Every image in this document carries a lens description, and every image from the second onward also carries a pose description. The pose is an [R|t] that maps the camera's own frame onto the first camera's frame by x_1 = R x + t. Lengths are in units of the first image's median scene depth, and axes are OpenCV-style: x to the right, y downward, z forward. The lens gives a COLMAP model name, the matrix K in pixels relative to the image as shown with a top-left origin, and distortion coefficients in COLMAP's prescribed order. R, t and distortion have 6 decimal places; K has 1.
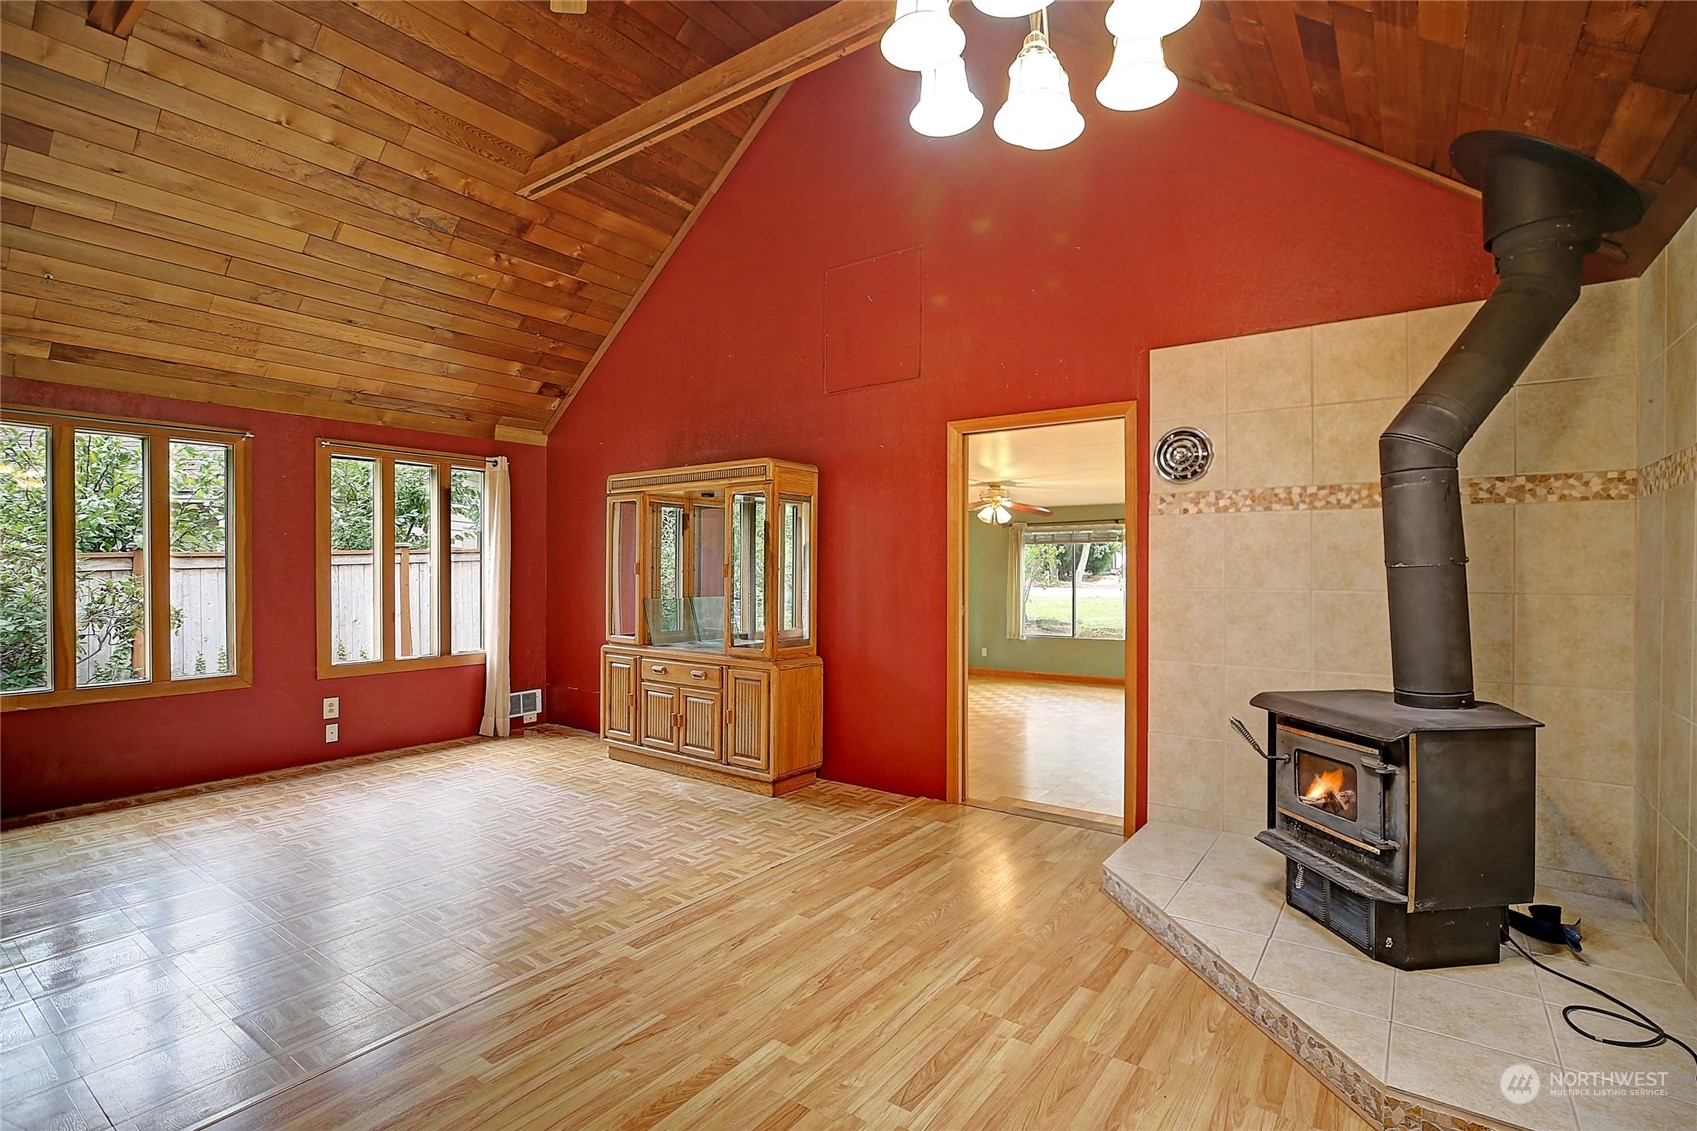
lens RADIAL K [[776.9, 0, 852.9], [0, 776.9, 567.3], [0, 0, 1]] dist [-0.027846, 0.012677]
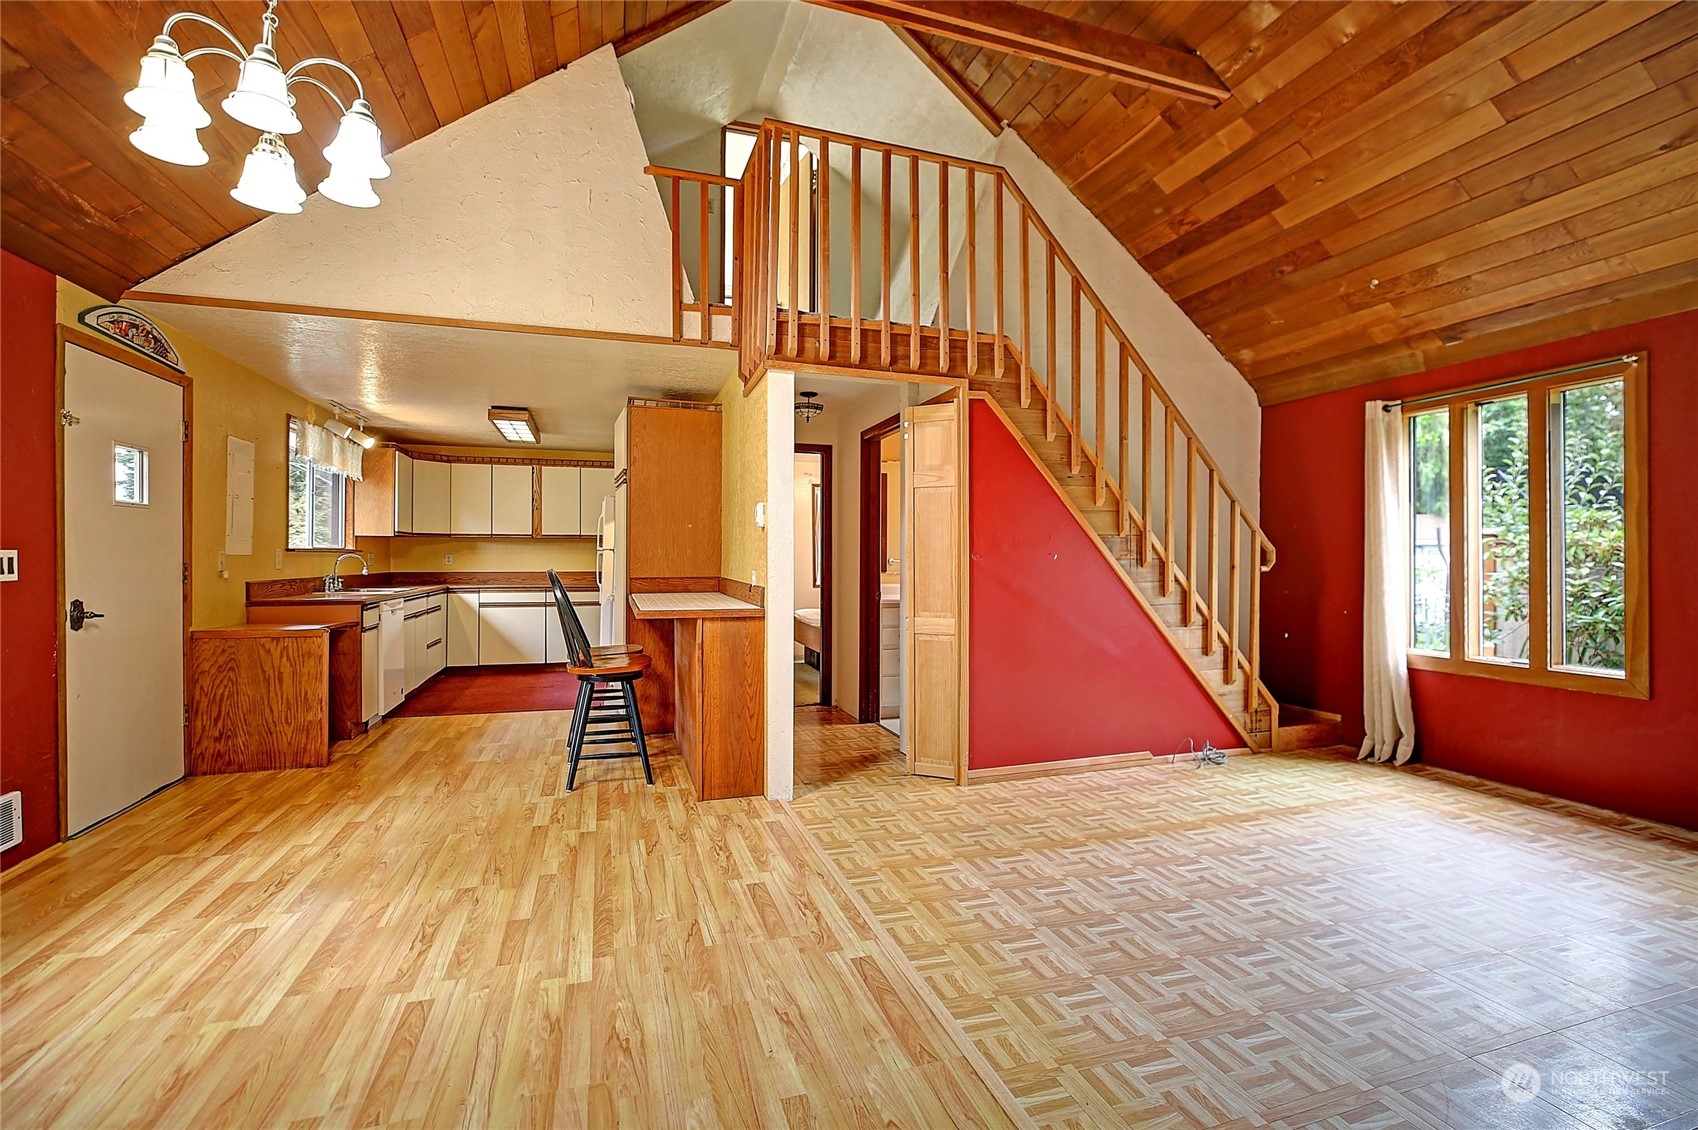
lens RADIAL K [[777.3, 0, 854.7], [0, 777.3, 559.2], [0, 0, 1]] dist [-0.027846, 0.012677]
pose [[-0.572114, 0.003547, -0.820167, 0.506705], [-0.003965, 0.999967, 0.007091, 0.051830], [0.820165, 0.007308, -0.572081, 1.792117]]
